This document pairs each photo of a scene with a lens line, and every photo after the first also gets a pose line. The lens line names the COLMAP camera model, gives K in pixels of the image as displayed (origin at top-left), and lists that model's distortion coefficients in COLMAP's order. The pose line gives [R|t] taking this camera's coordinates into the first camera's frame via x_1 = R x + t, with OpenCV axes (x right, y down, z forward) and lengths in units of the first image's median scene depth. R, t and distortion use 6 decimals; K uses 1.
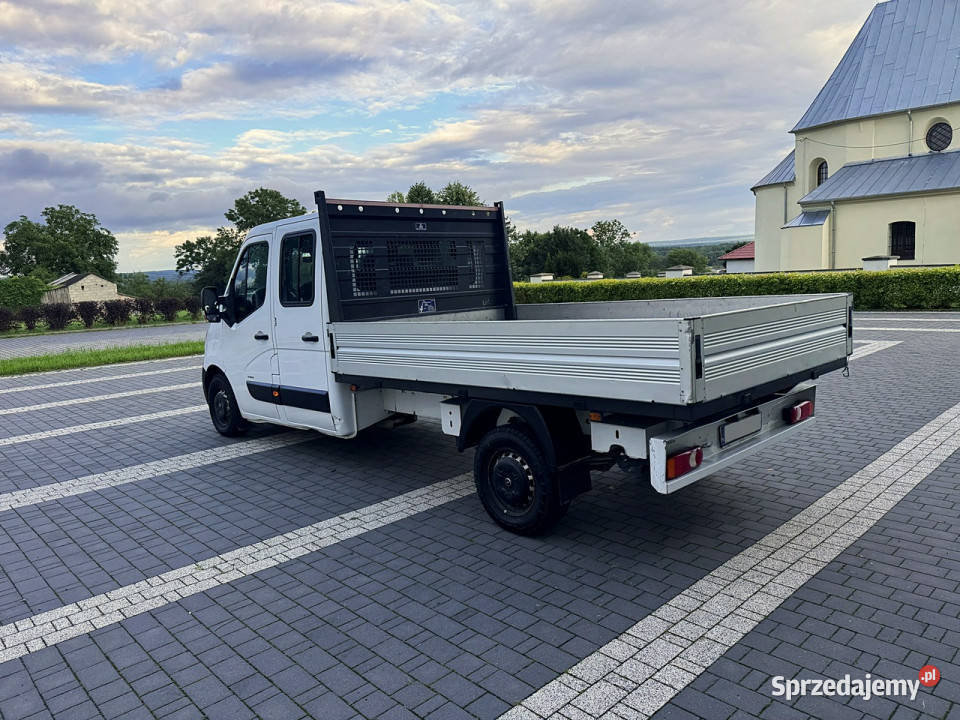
lens RADIAL K [[678.8, 0, 477.1], [0, 678.8, 363.0], [0, 0, 1]] dist [0.055927, -0.075224]
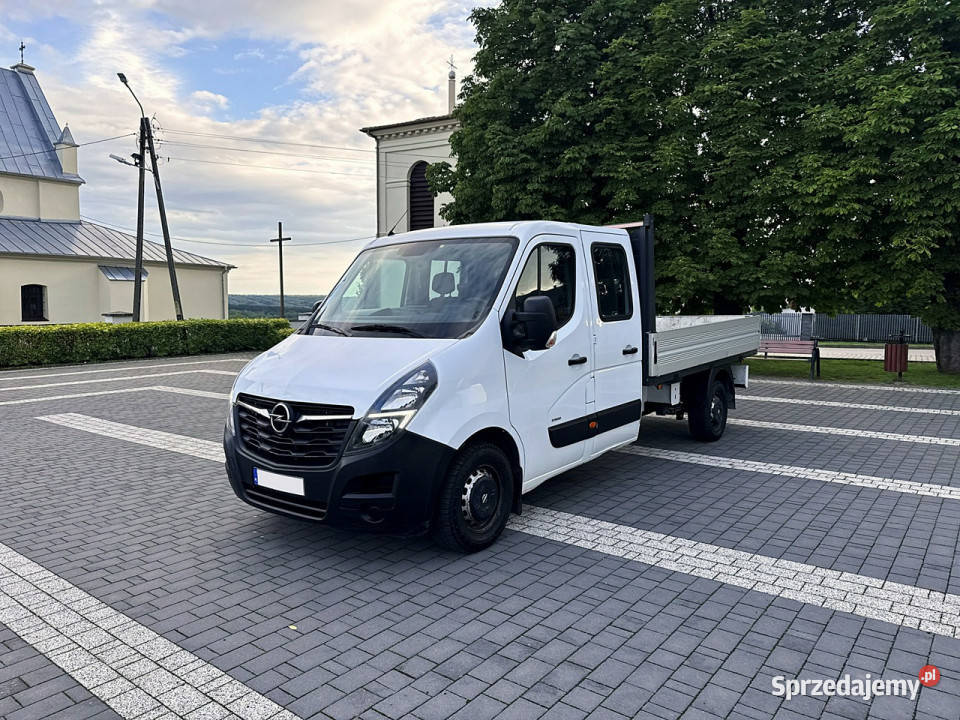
lens RADIAL K [[680.7, 0, 479.8], [0, 680.7, 362.1], [0, 0, 1]] dist [0.032695, -0.039361]
pose [[-0.148884, -0.029220, 0.988423, -1.236553], [0.149162, 0.987462, 0.051659, -0.107427], [-0.977540, 0.155126, -0.142659, 1.390641]]
